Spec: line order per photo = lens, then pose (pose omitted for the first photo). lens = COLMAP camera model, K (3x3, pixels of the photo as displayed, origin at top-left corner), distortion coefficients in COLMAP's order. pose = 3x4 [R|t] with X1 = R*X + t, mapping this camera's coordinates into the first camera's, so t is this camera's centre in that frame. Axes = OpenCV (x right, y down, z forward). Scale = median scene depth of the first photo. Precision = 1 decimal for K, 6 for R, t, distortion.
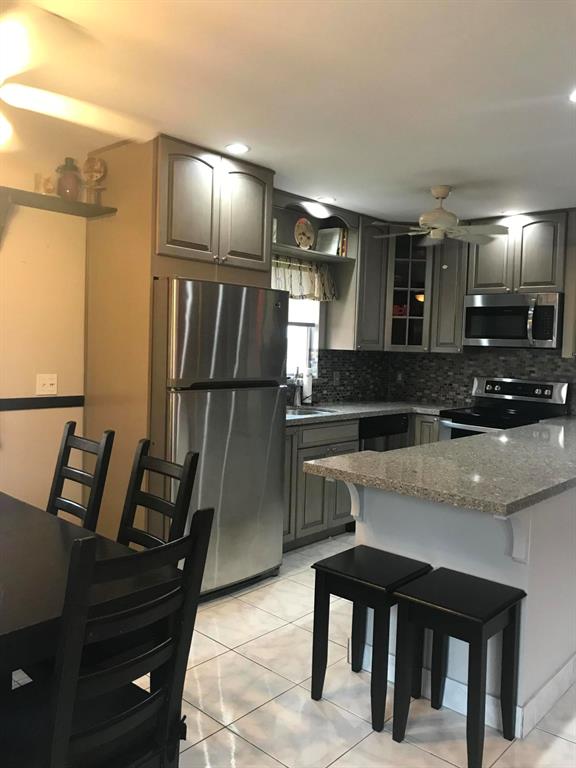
lens RADIAL K [[632.7, 0, 289.8], [0, 632.7, 377.2], [0, 0, 1]] dist [0.028615, -0.039643]
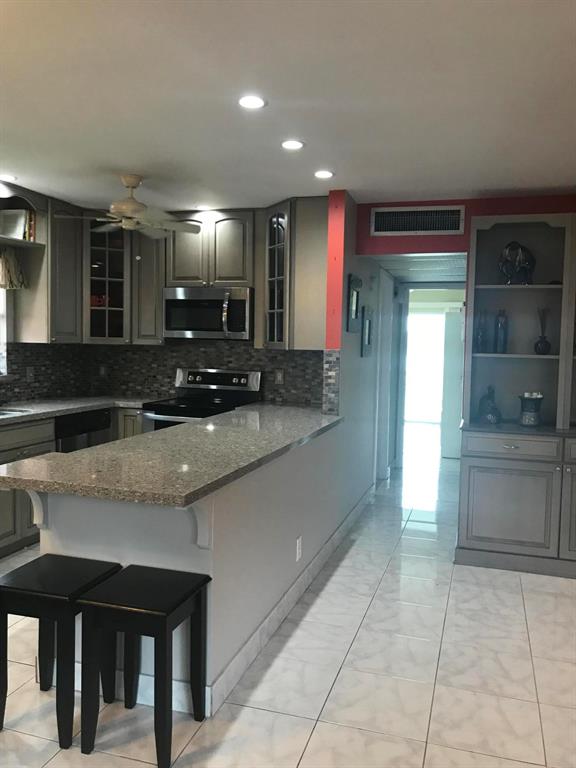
lens RADIAL K [[632.7, 0, 290.4], [0, 632.7, 382.0], [0, 0, 1]] dist [0.028615, -0.039643]
pose [[0.906396, -0.038832, 0.420641, 0.036444], [0.029596, 0.999157, 0.028464, -0.002552], [-0.421392, -0.013350, 0.906780, 0.004986]]
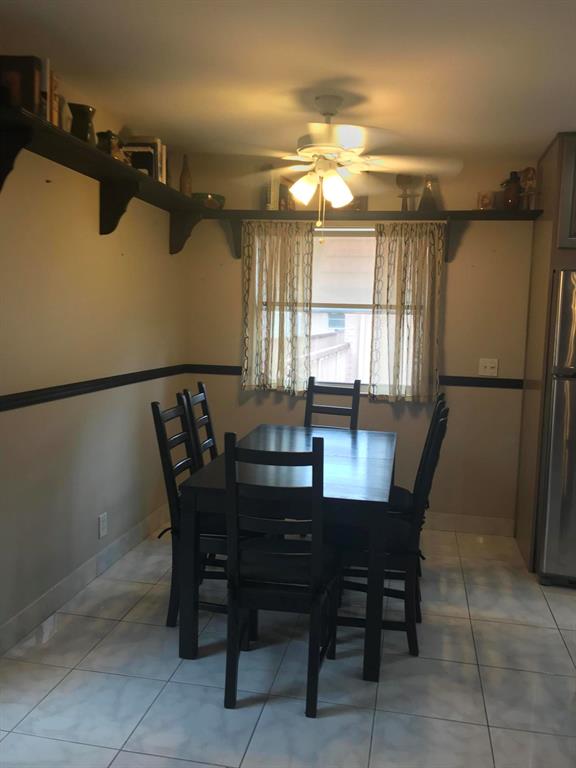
lens RADIAL K [[632.7, 0, 299.8], [0, 632.7, 380.6], [0, 0, 1]] dist [0.028615, -0.039643]
pose [[0.521117, 0.066475, -0.850893, 0.378939], [-0.057373, 0.997436, 0.042786, 0.005028], [0.851555, 0.026522, 0.523594, 0.064434]]
